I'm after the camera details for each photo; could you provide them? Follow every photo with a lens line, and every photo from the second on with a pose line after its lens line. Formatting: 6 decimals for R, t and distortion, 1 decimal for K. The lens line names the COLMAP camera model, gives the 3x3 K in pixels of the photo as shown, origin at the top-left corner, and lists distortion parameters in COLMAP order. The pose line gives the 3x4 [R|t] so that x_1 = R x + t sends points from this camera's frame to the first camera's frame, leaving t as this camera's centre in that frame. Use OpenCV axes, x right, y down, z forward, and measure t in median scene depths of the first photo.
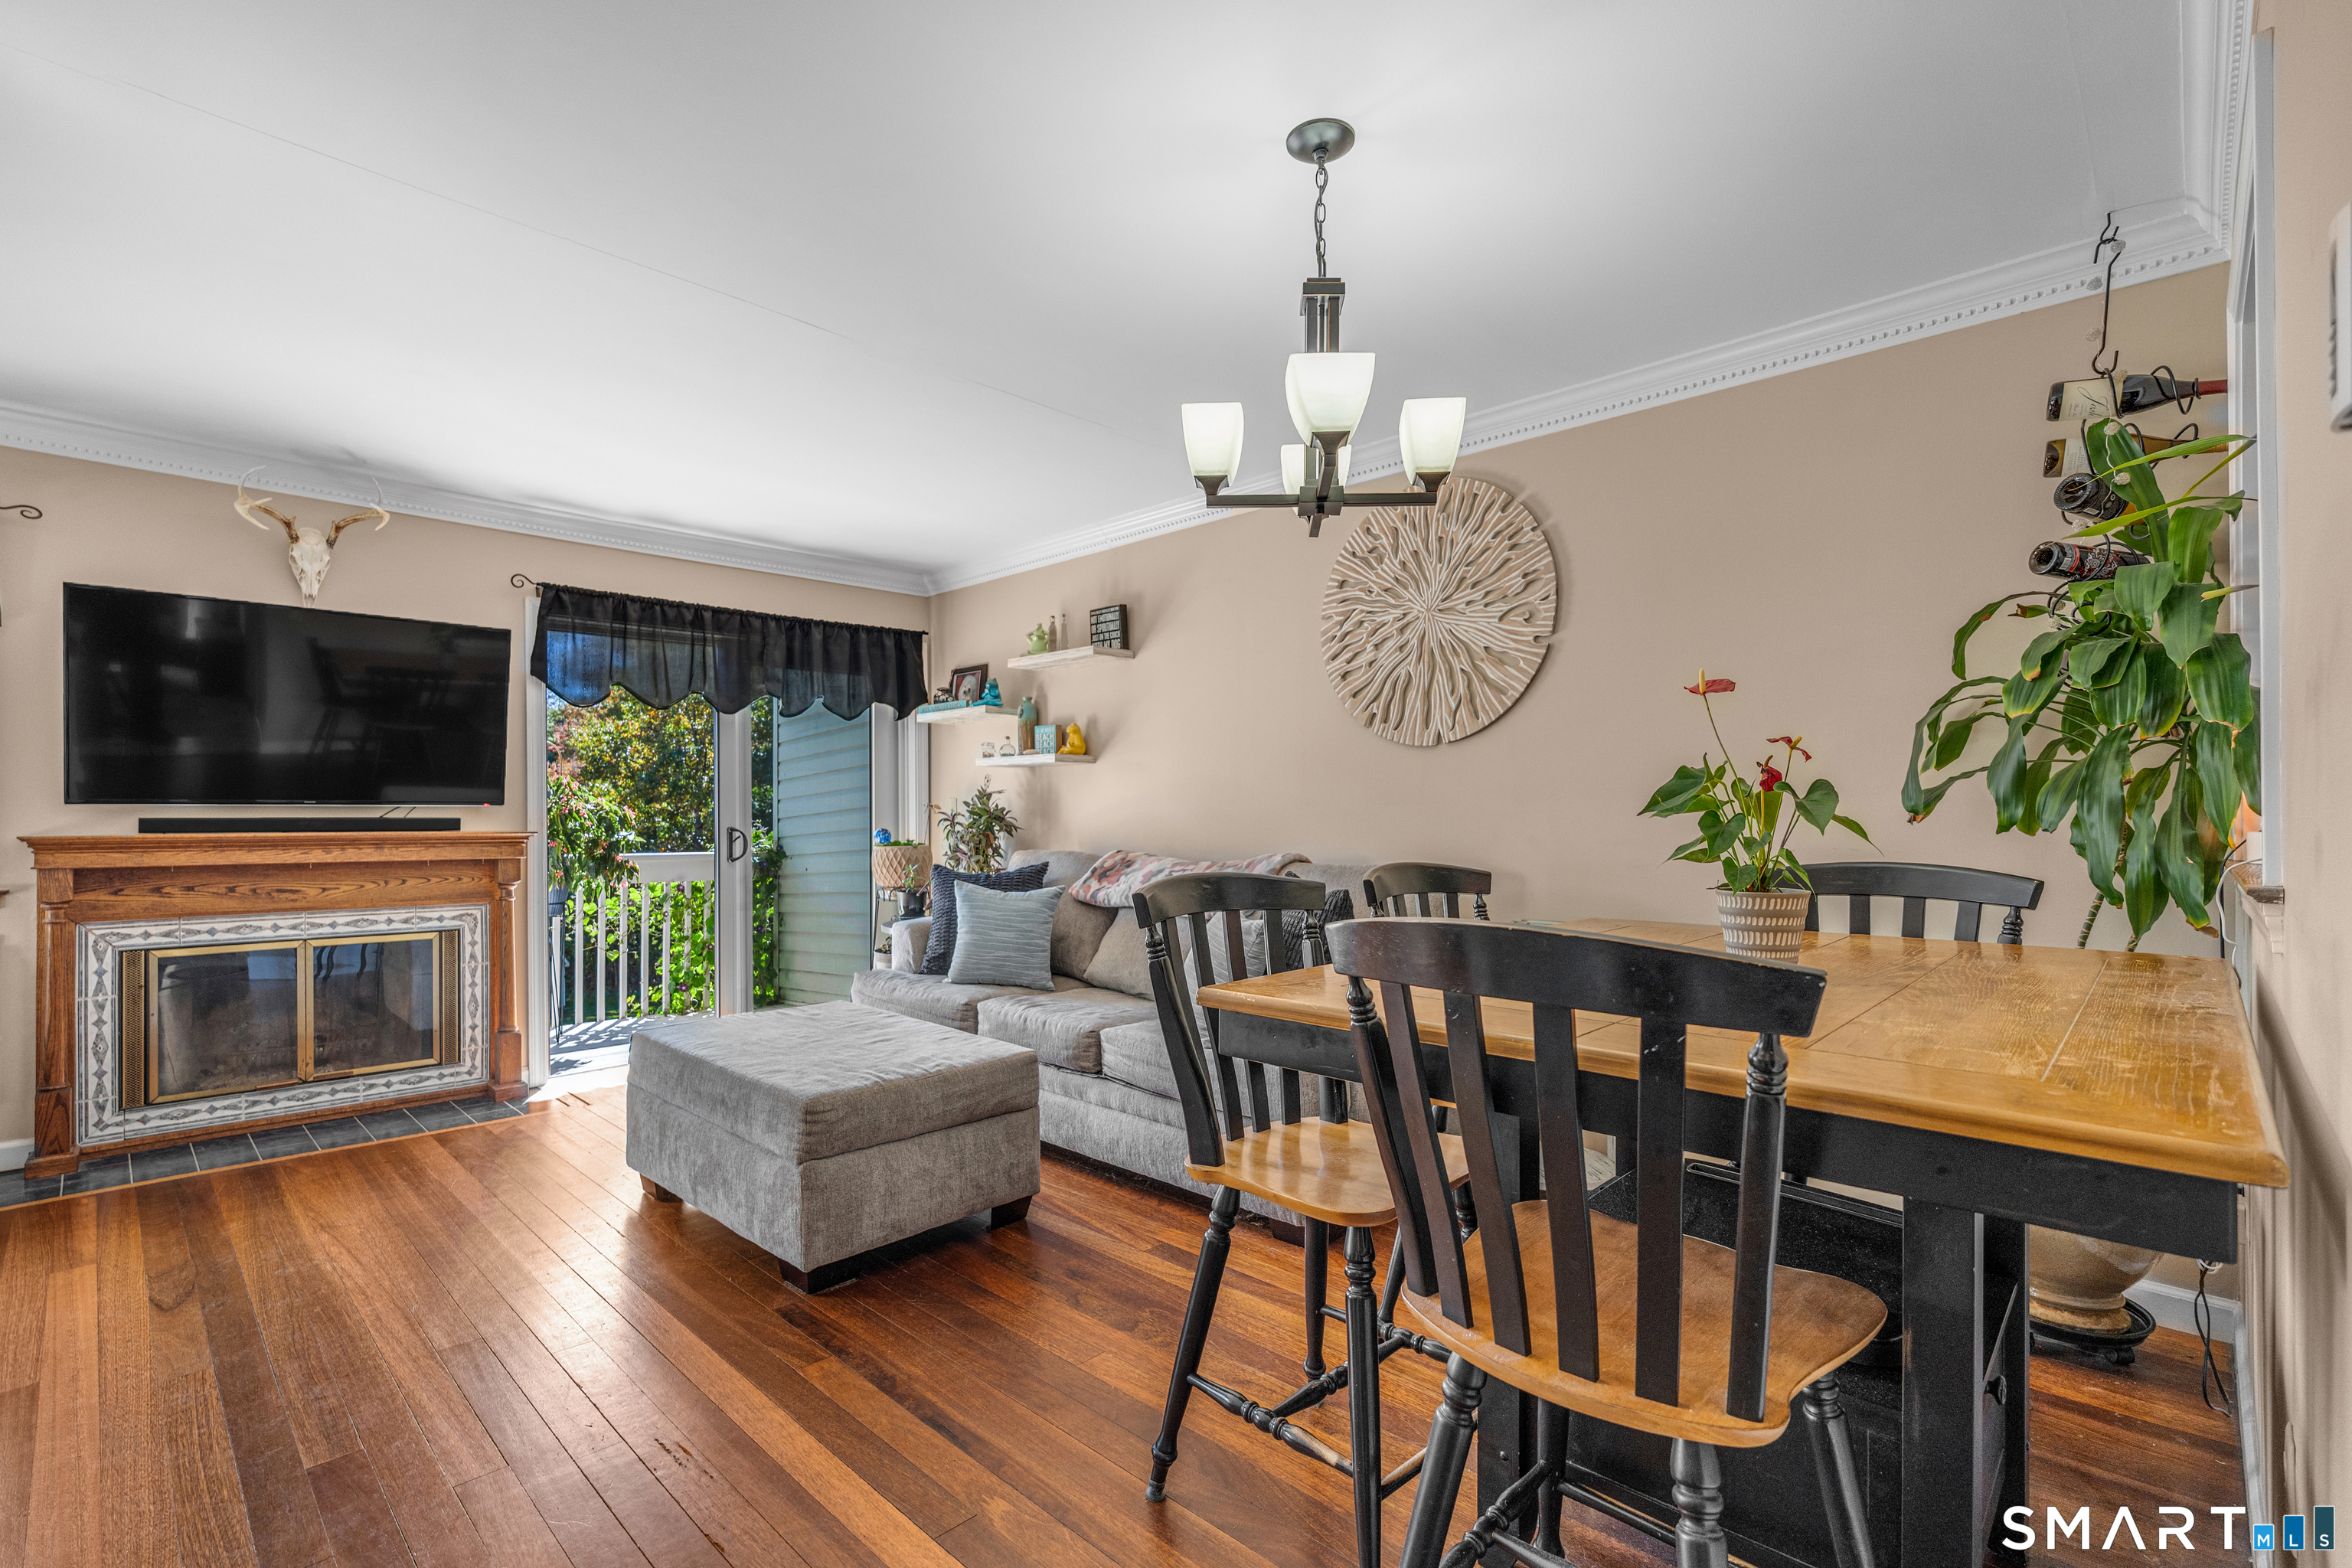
lens RADIAL K [[1048.1, 0, 1175.2], [0, 1048.1, 831.6], [0, 0, 1]] dist [-0.000657, -0.000163]
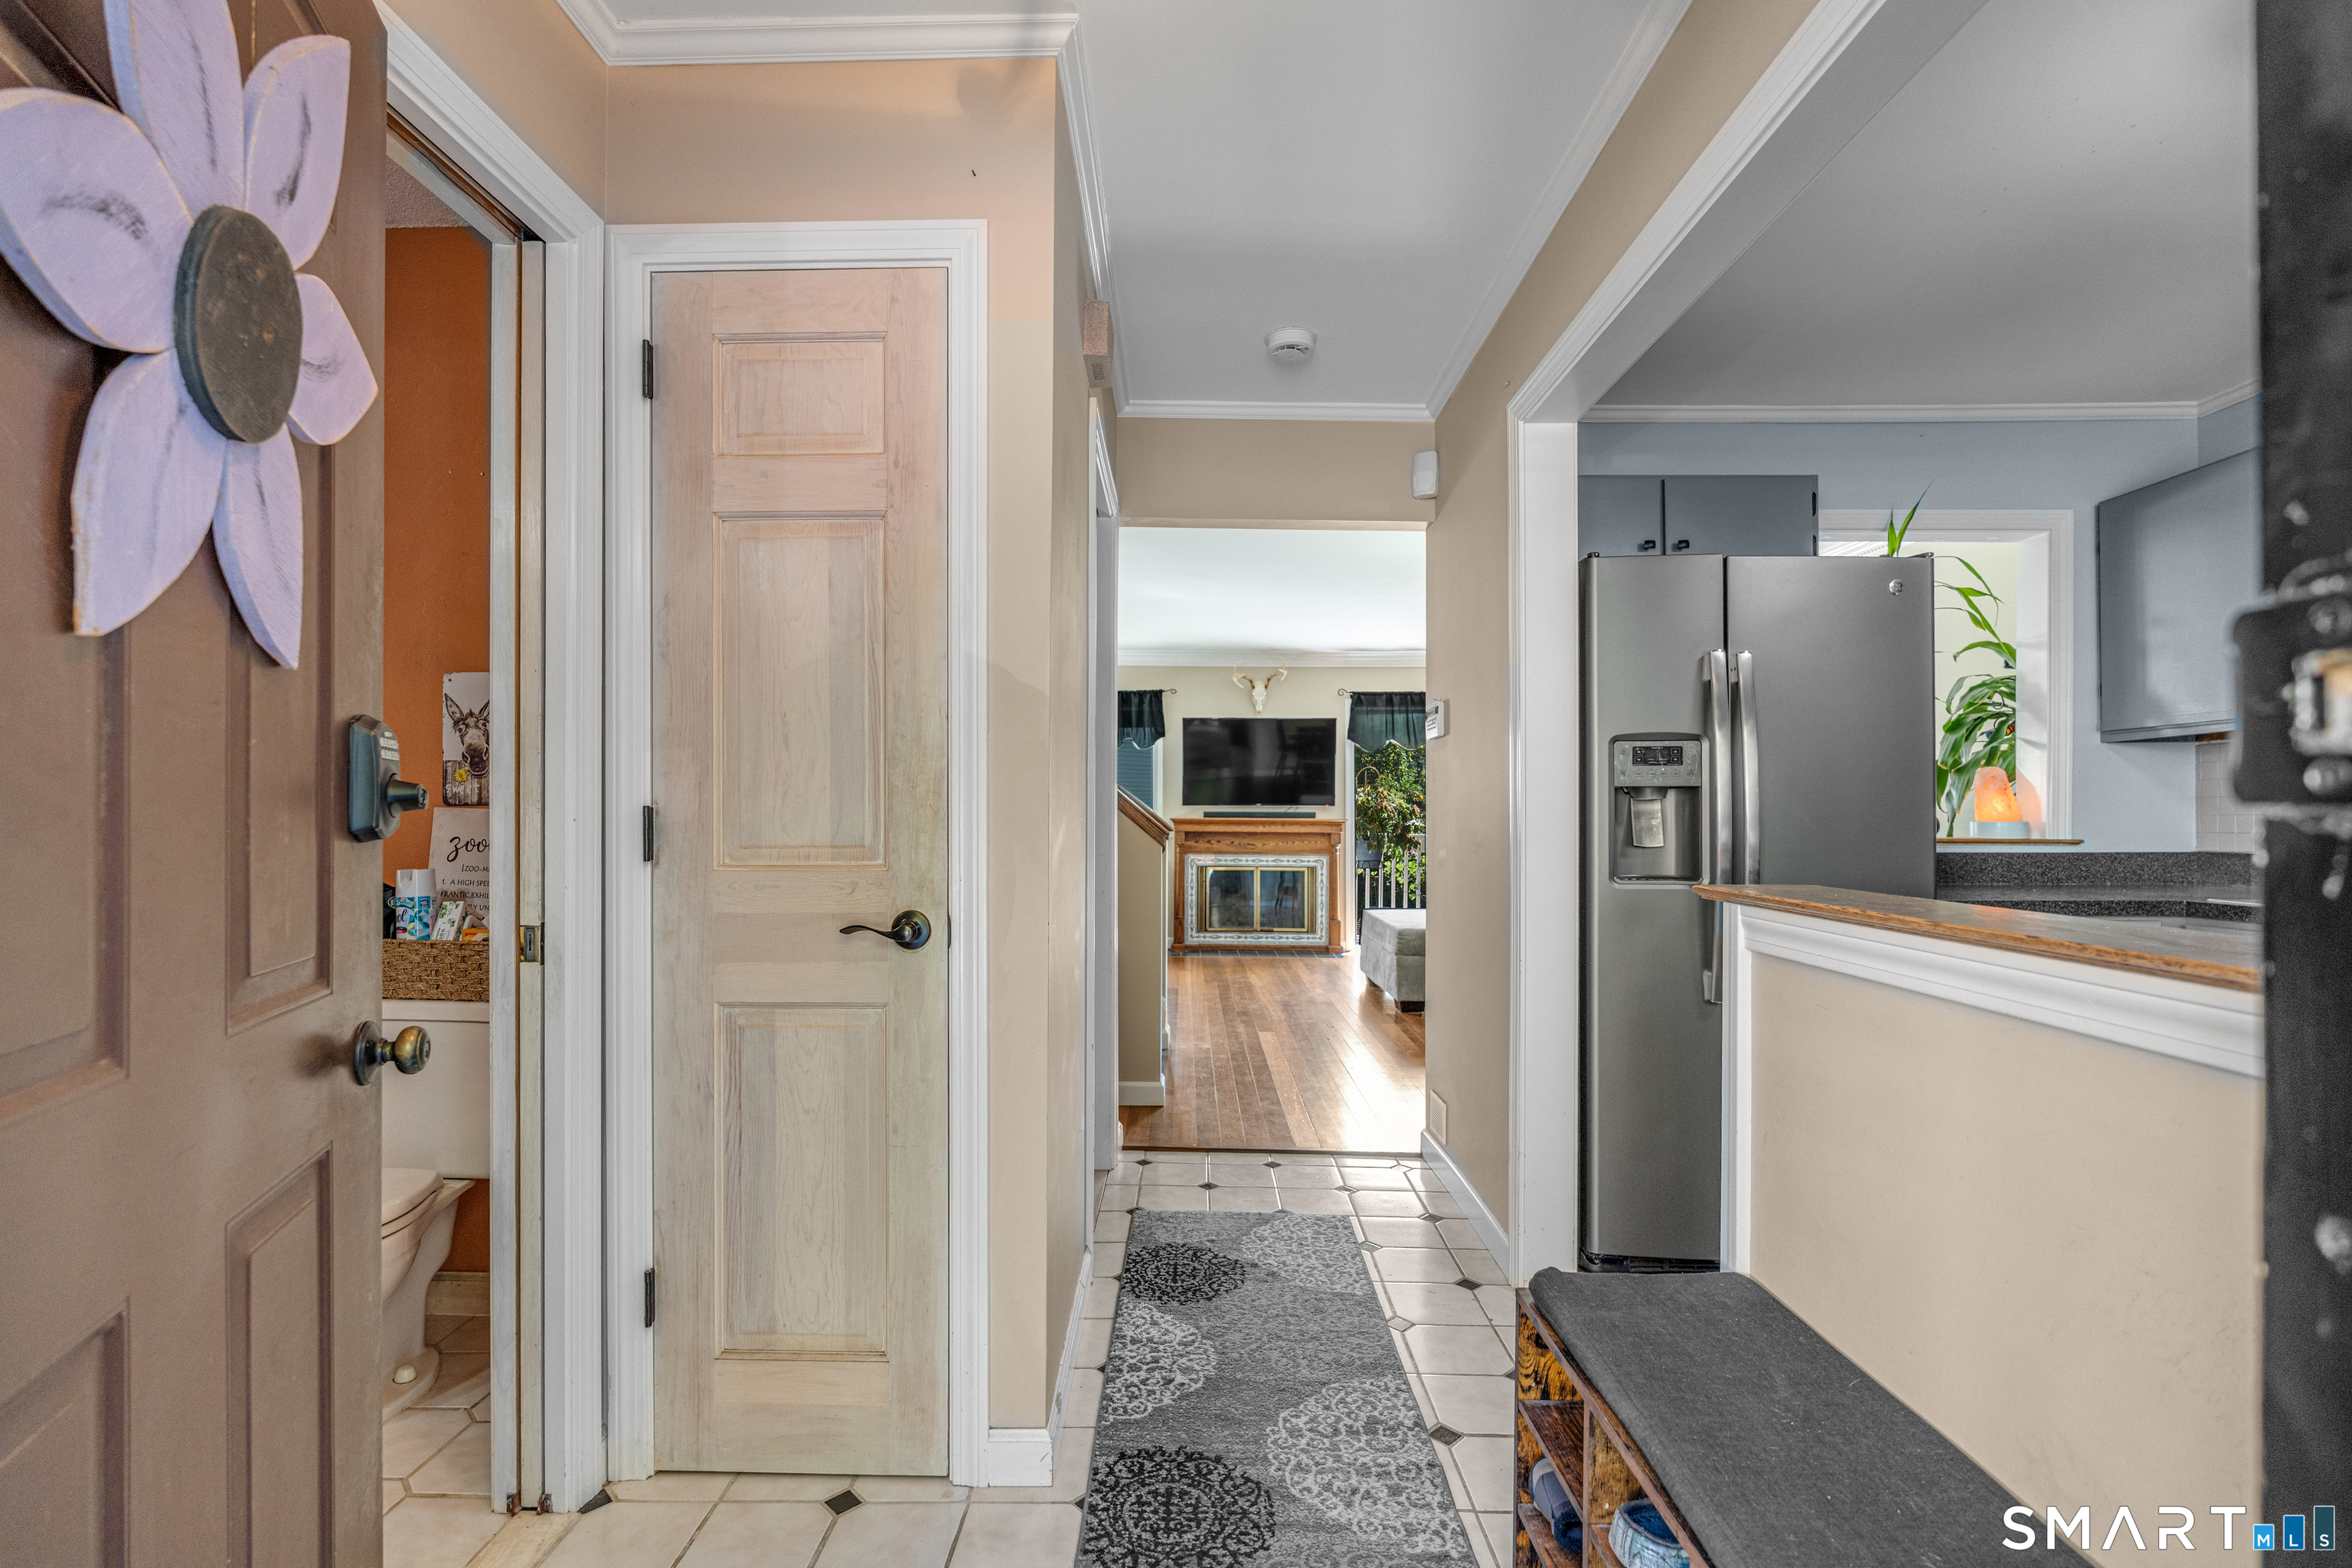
lens RADIAL K [[1027.6, 0, 1175.2], [0, 1027.6, 791.2], [0, 0, 1]] dist [-0.012511, -0.000140]
pose [[0.686643, -0.015241, -0.726835, 0.617423], [-0.009597, 0.999503, -0.030024, 0.009970], [0.726932, 0.027591, 0.686155, -0.606240]]
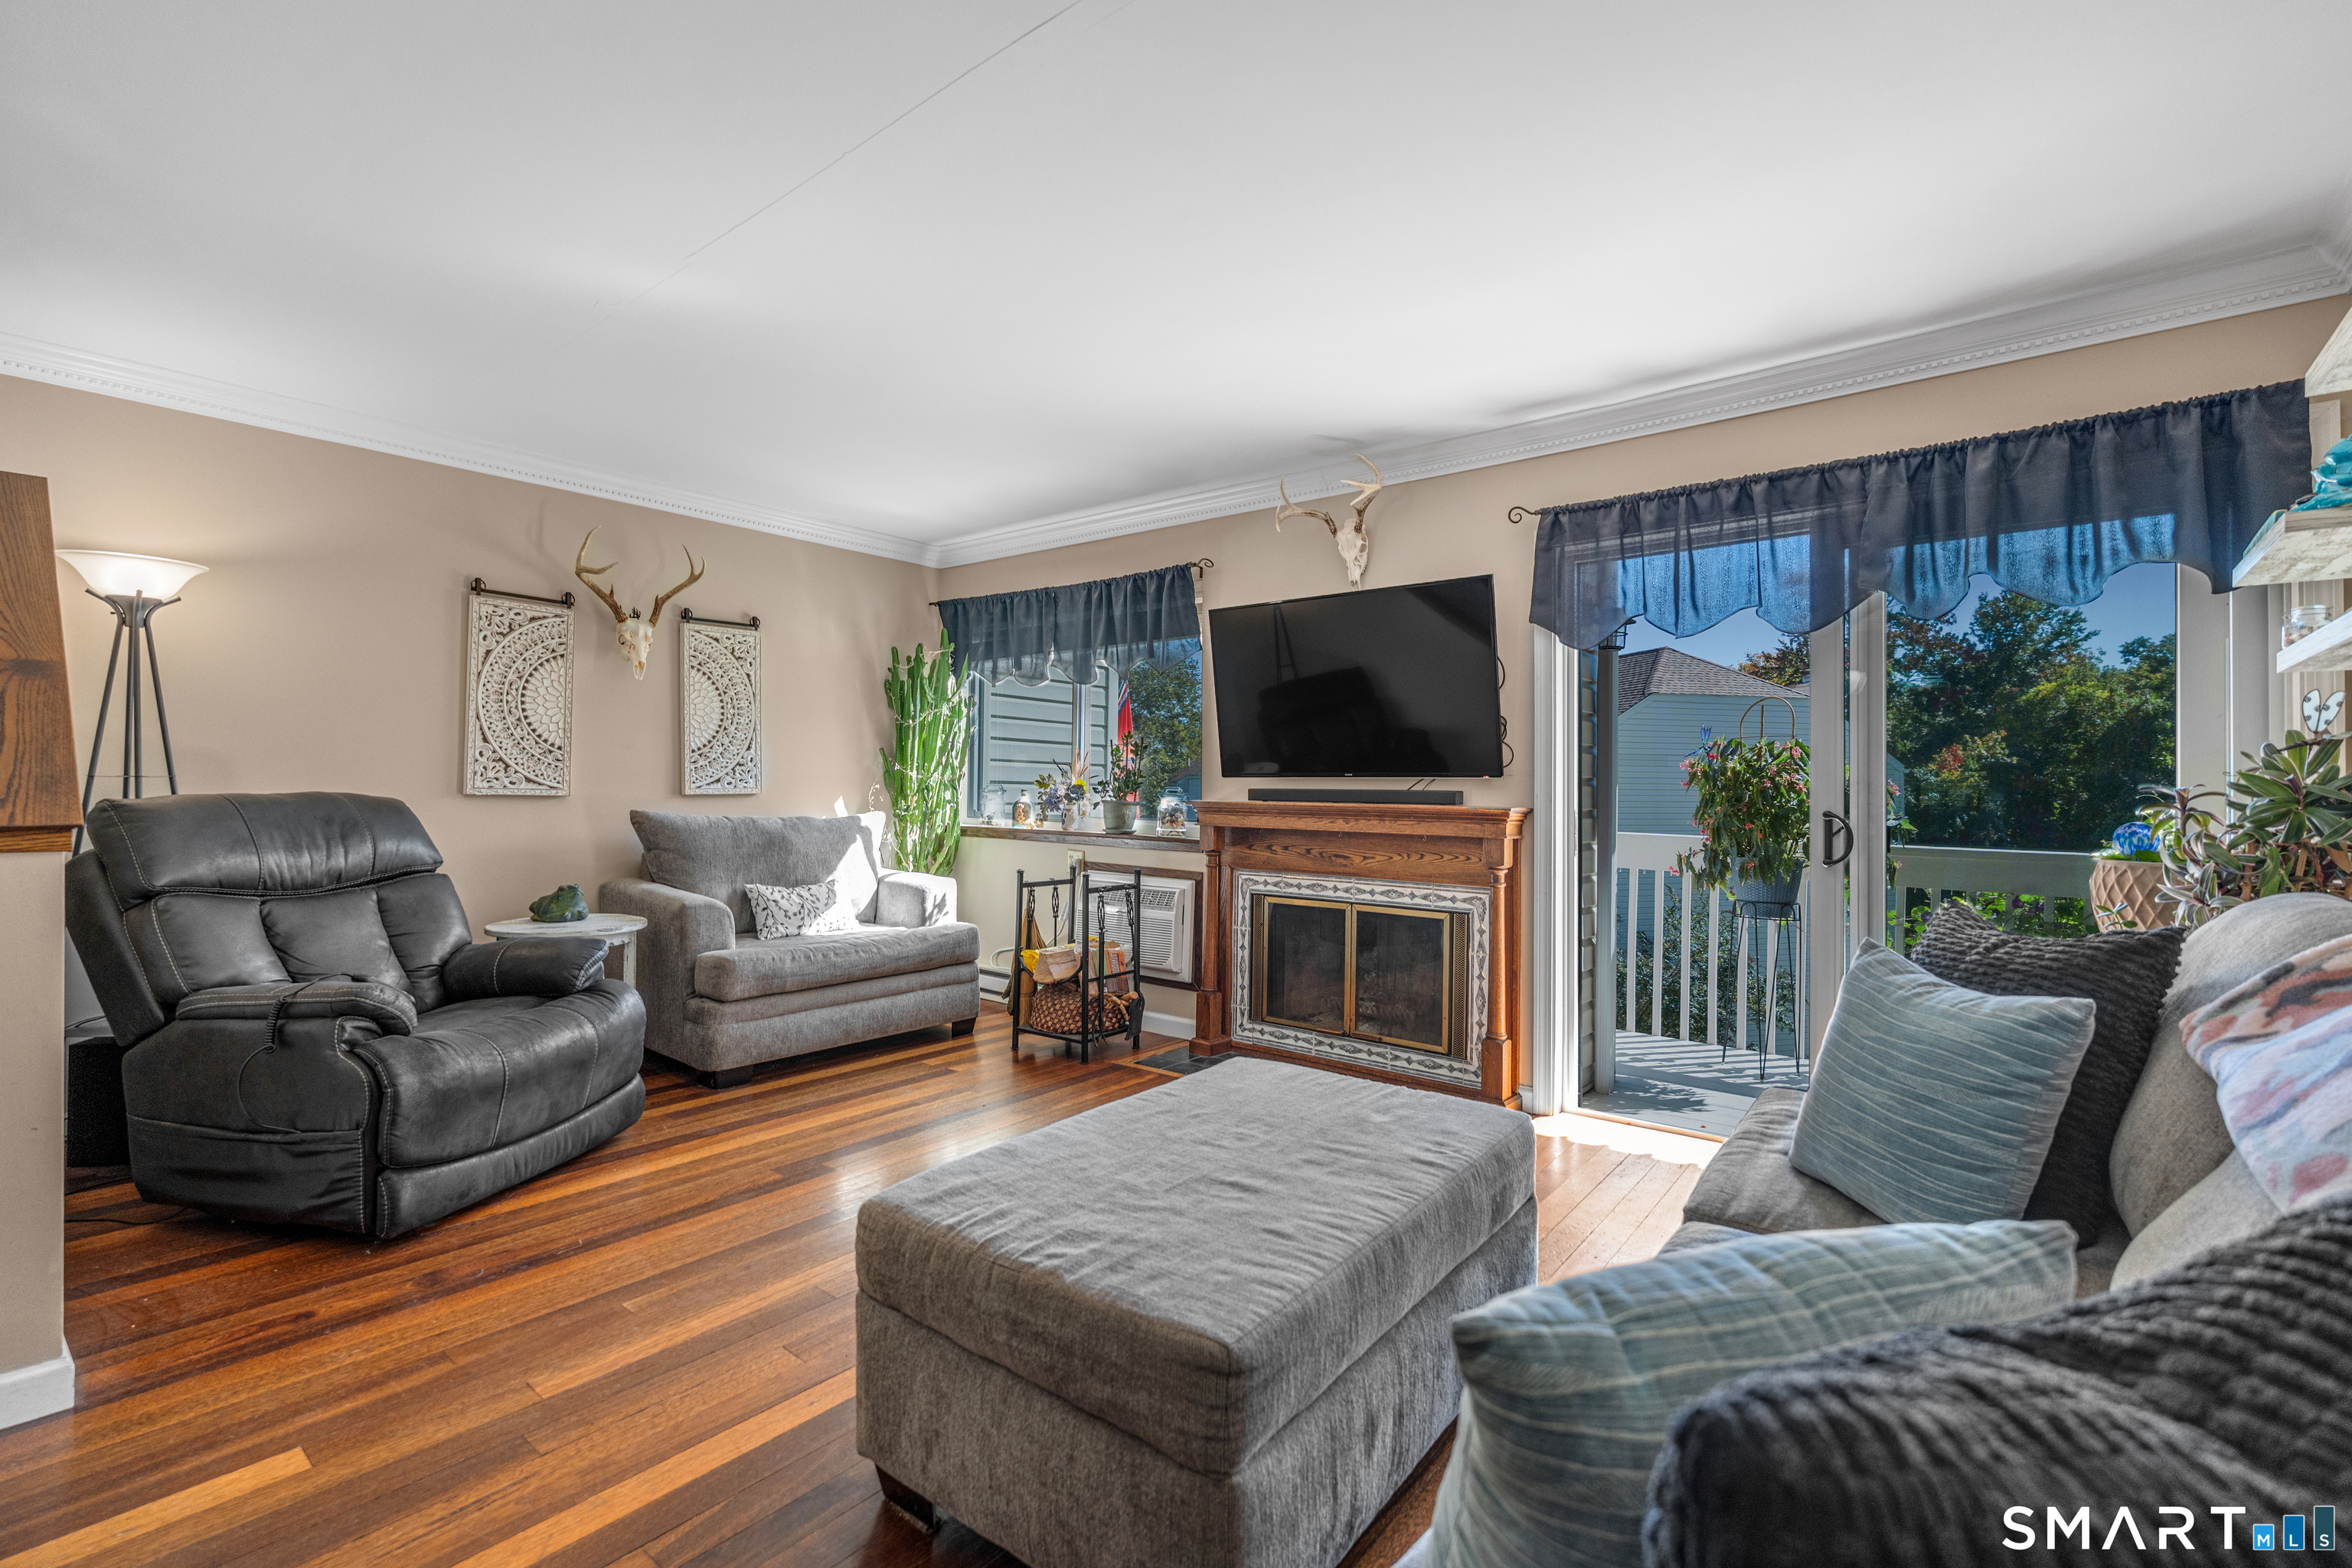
lens RADIAL K [[1027.6, 0, 1175.2], [0, 1027.6, 791.2], [0, 0, 1]] dist [-0.012511, -0.000140]
pose [[0.088785, 0.001266, -0.996050, 0.197255], [-0.029911, 0.999552, -0.001396, -0.004542], [0.995602, 0.029917, 0.088783, 0.706521]]
